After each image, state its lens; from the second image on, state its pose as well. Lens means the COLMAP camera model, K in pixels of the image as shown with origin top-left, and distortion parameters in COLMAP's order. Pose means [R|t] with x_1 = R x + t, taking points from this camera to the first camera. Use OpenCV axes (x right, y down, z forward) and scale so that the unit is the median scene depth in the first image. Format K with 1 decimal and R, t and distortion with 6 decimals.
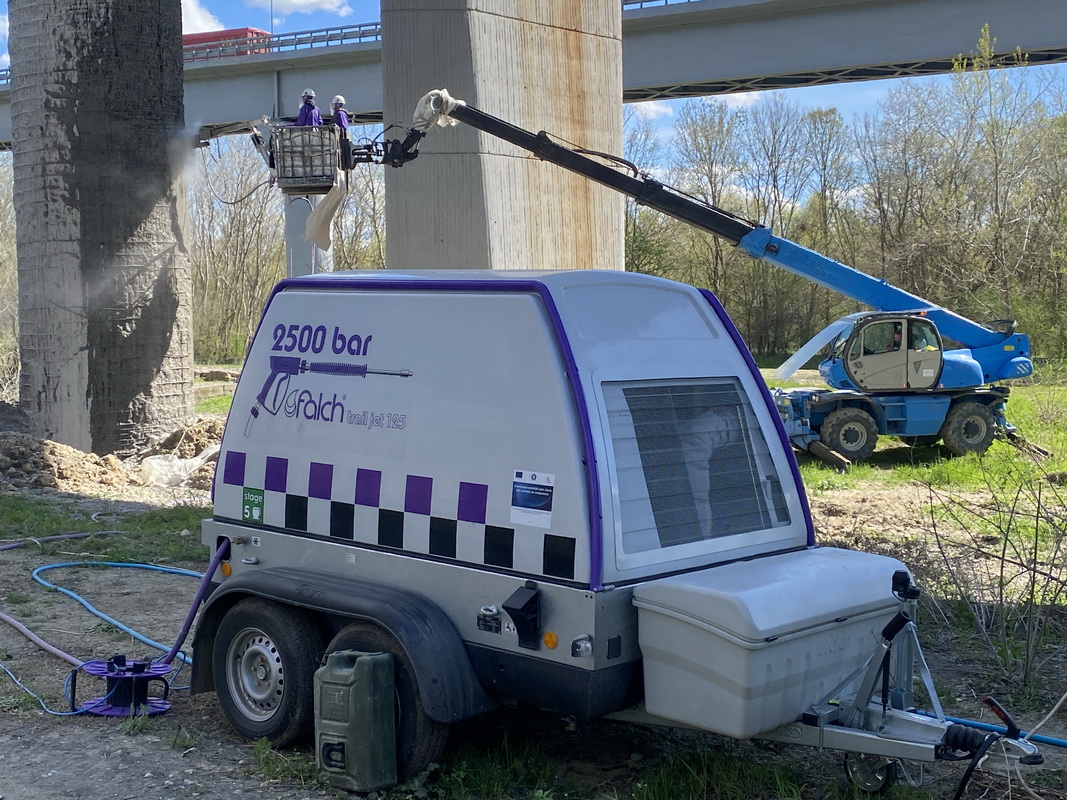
lens RADIAL K [[1416.4, 0, 541.5], [0, 1416.4, 392.7], [0, 0, 1]] dist [0.055751, 0.000000]
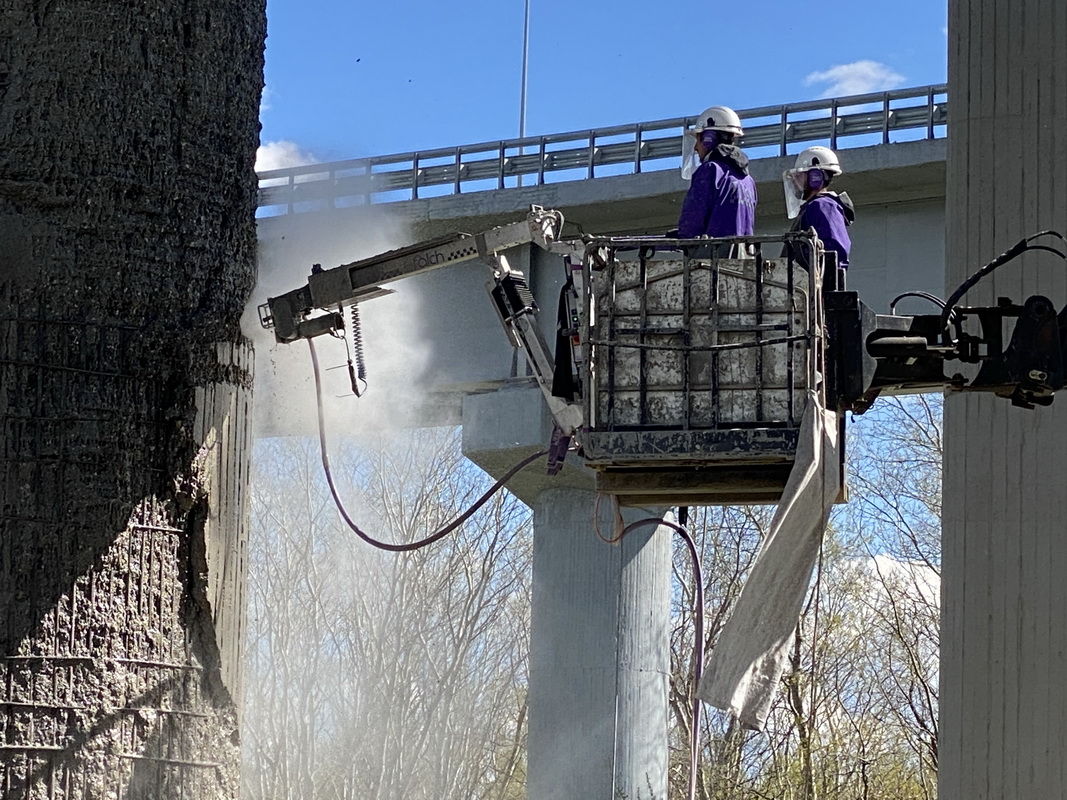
lens RADIAL K [[4128.4, 0, 533.7], [0, 4128.4, 399.0], [0, 0, 1]] dist [0.049401, 0.000000]
pose [[0.984749, 0.018564, -0.172987, -0.063465], [-0.052059, 0.980176, -0.191165, -0.010807], [0.166009, 0.197255, 0.966194, 0.262250]]
